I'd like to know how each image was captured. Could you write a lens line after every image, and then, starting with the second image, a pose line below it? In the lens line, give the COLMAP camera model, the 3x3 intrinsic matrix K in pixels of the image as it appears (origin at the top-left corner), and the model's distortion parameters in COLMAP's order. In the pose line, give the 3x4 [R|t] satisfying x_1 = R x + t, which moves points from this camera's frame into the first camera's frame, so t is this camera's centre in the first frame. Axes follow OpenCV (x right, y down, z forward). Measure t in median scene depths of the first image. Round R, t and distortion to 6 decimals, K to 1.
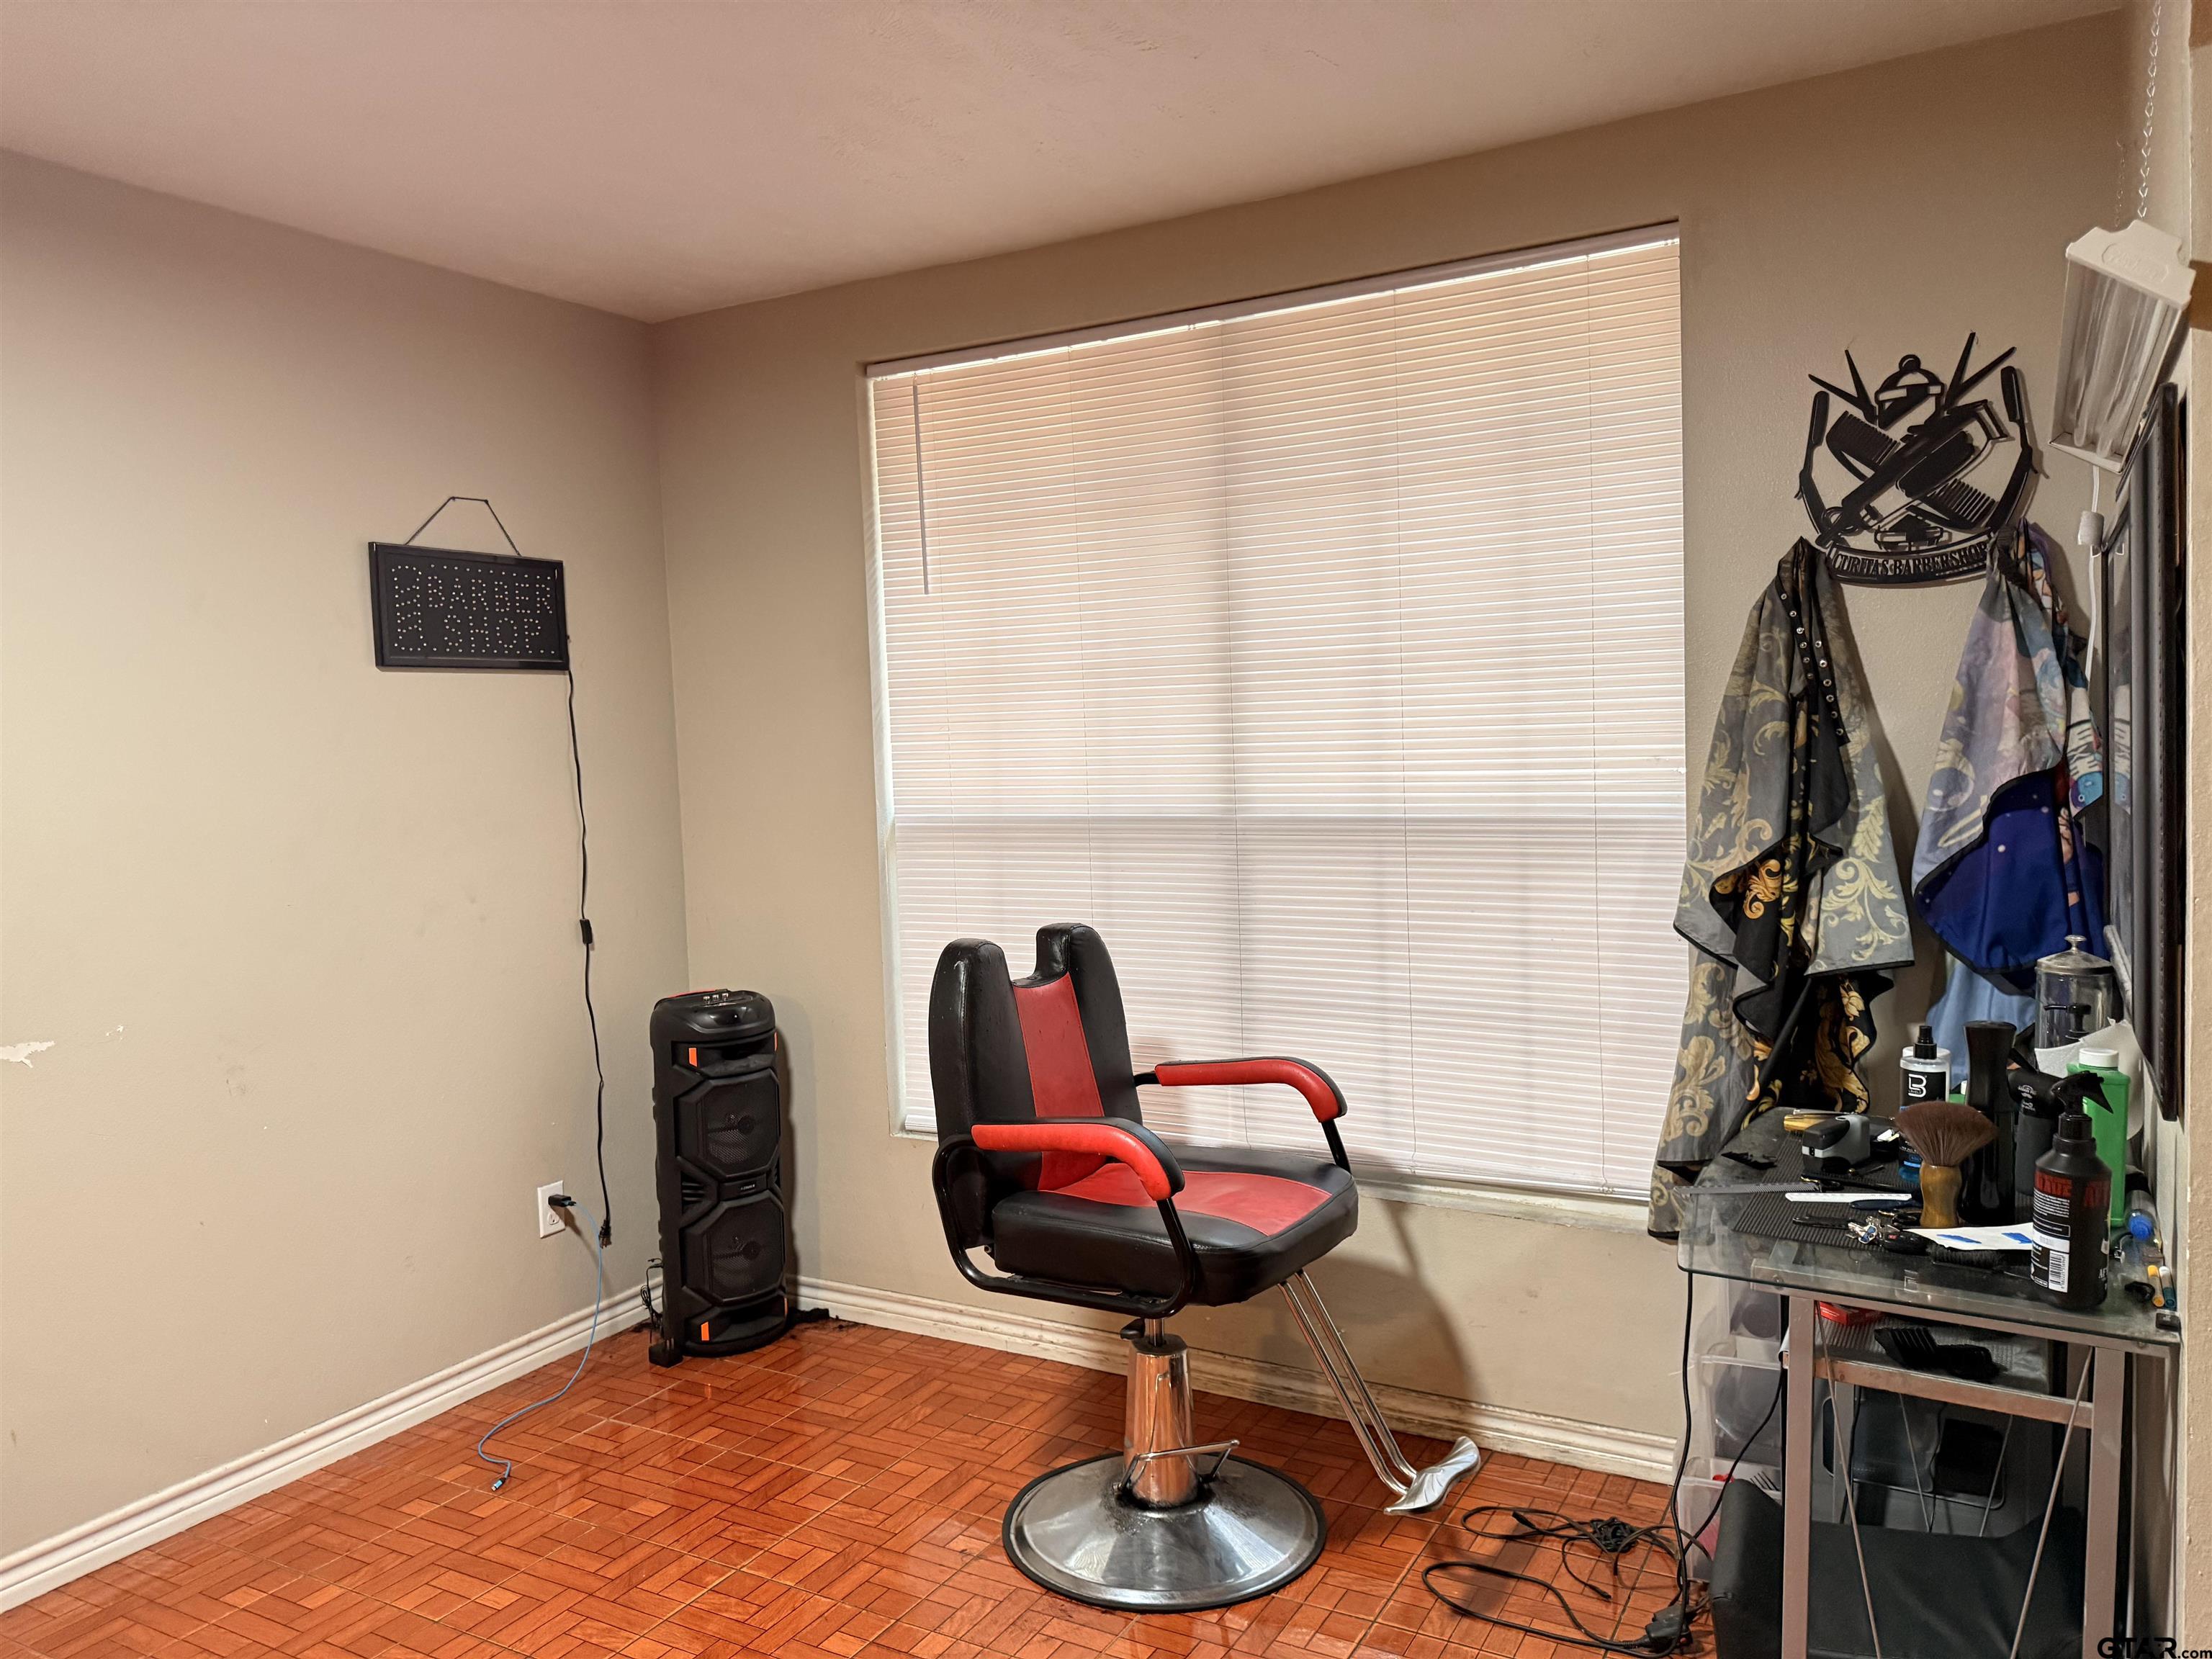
lens RADIAL K [[1569.0, 0, 1098.2], [0, 1569.0, 826.0], [0, 0, 1]] dist [0.148595, -0.262097]
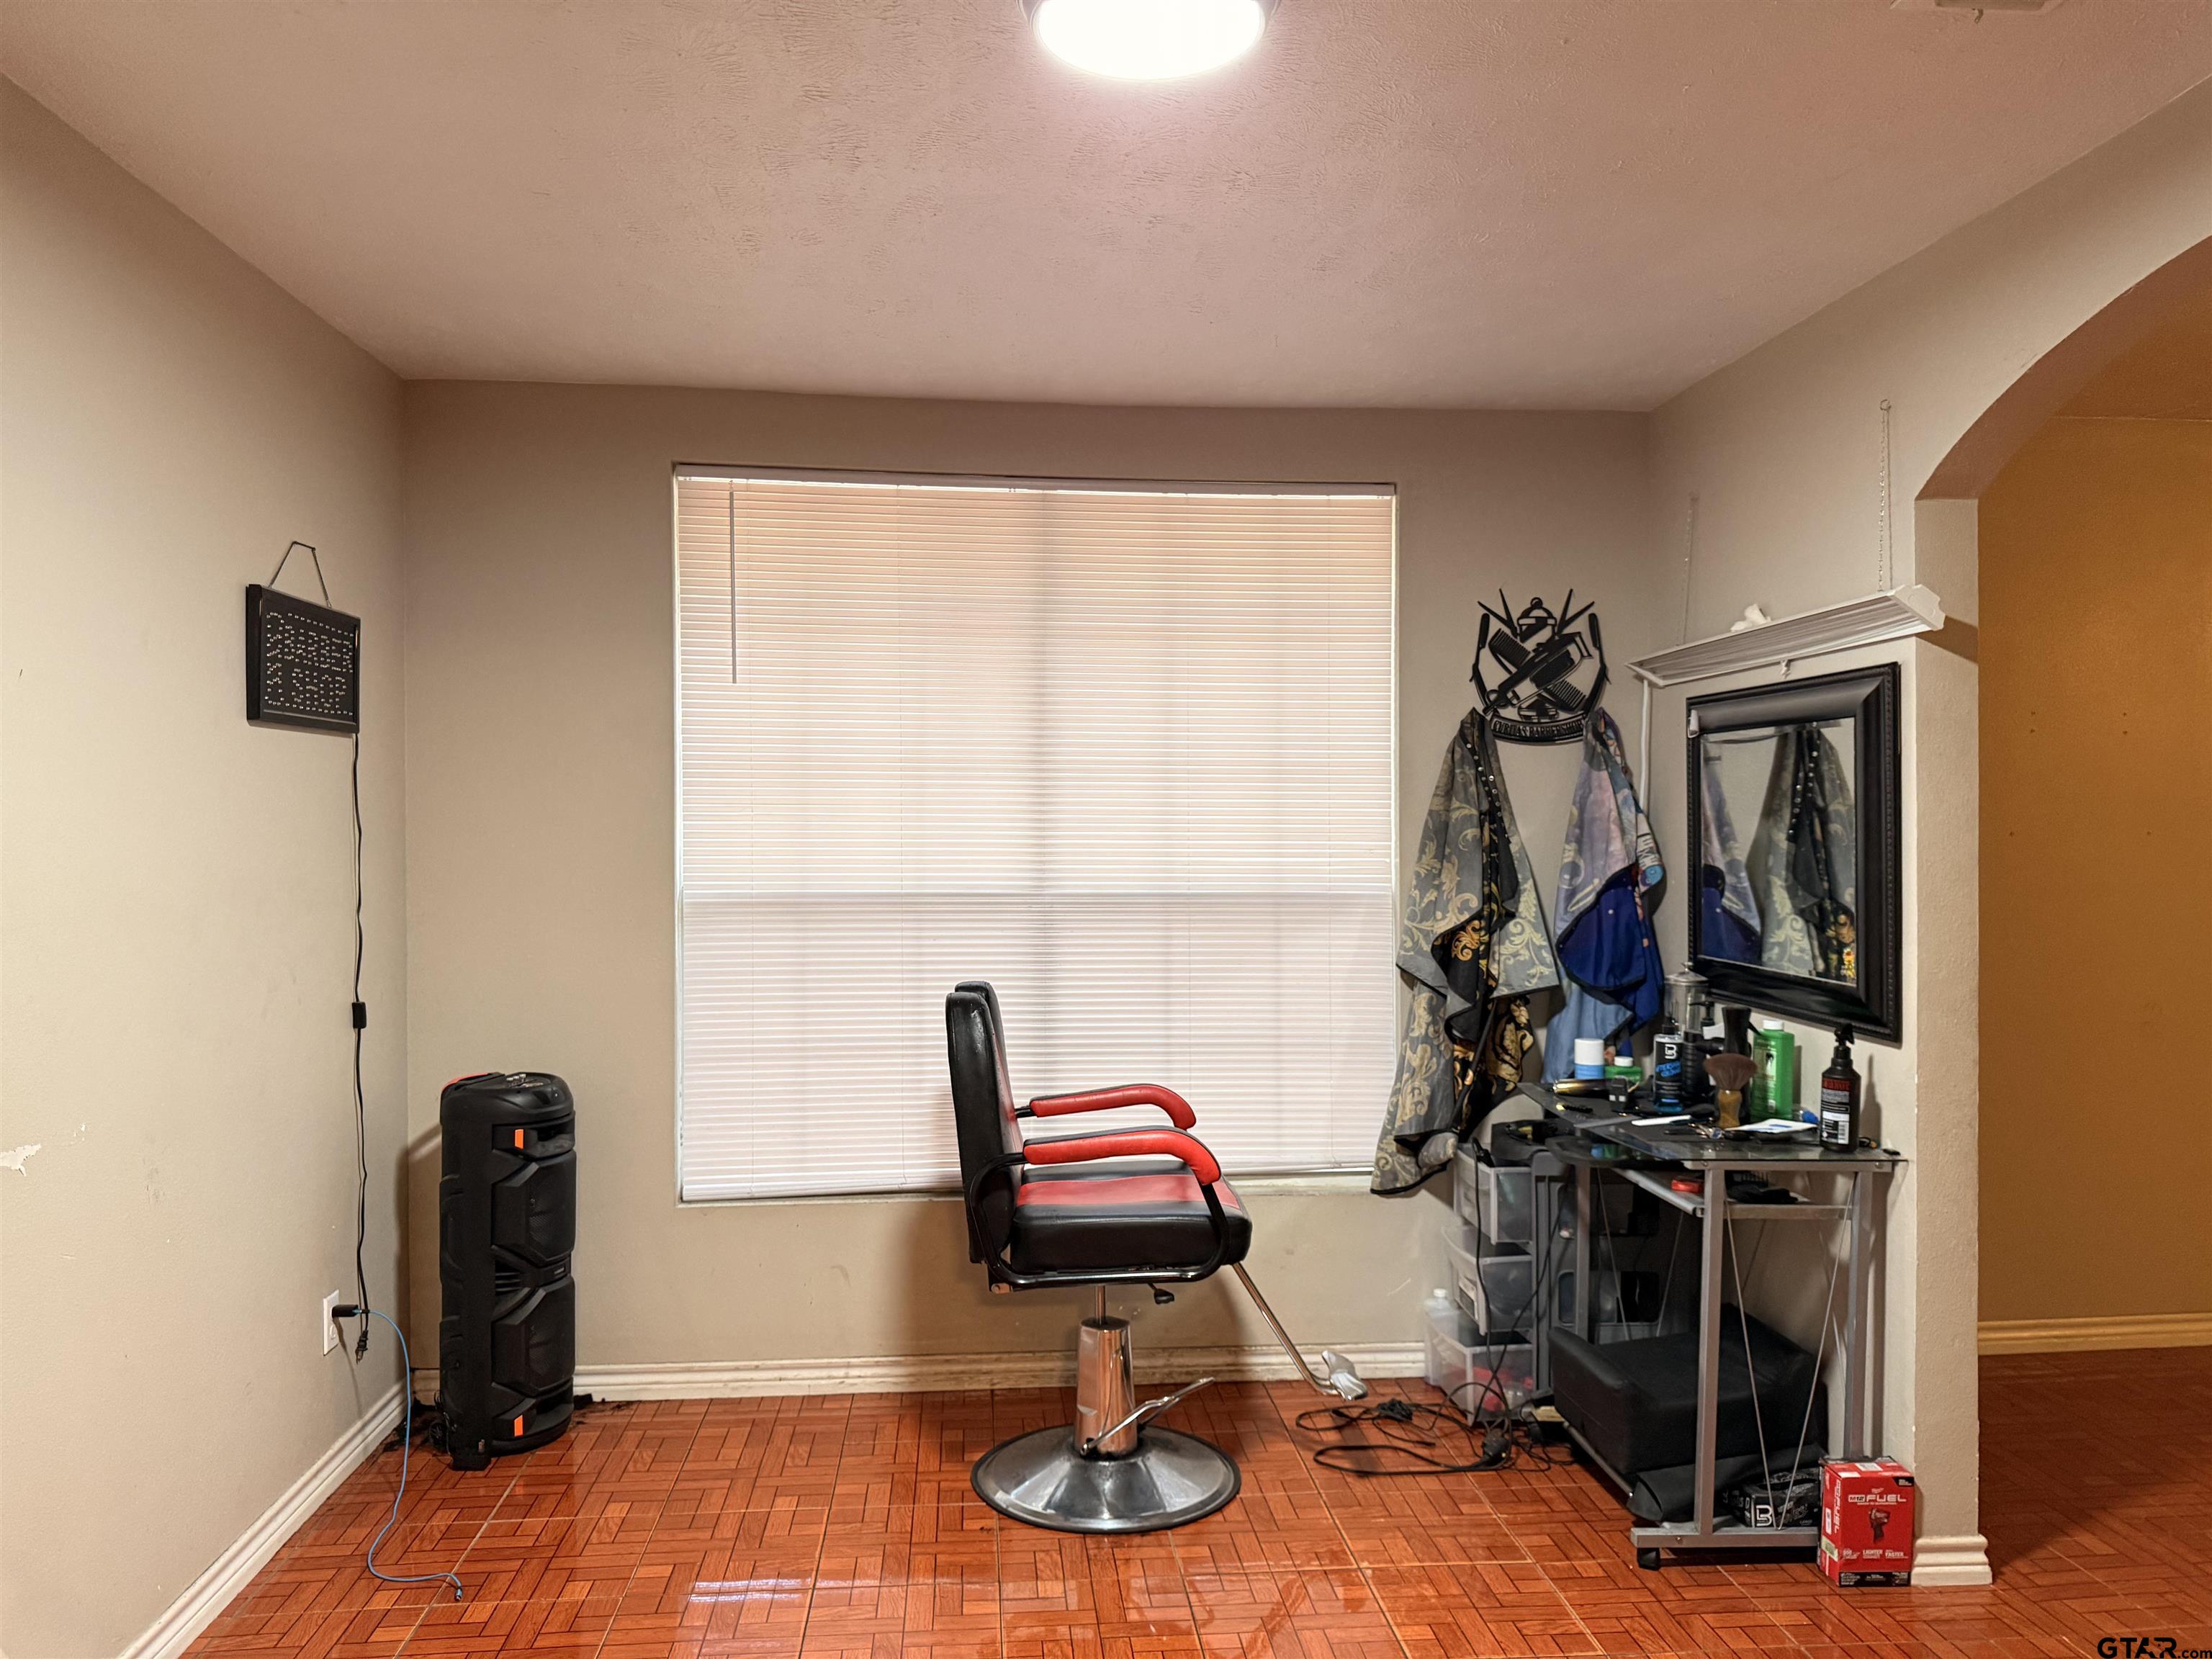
lens RADIAL K [[1506.5, 0, 1185.9], [0, 1506.5, 817.2], [0, 0, 1]] dist [0.127666, -0.145350]
pose [[0.827203, 0.035476, 0.560782, -0.588352], [0.004001, 0.997608, -0.069011, 0.020976], [-0.561889, 0.059330, 0.825082, -0.021394]]
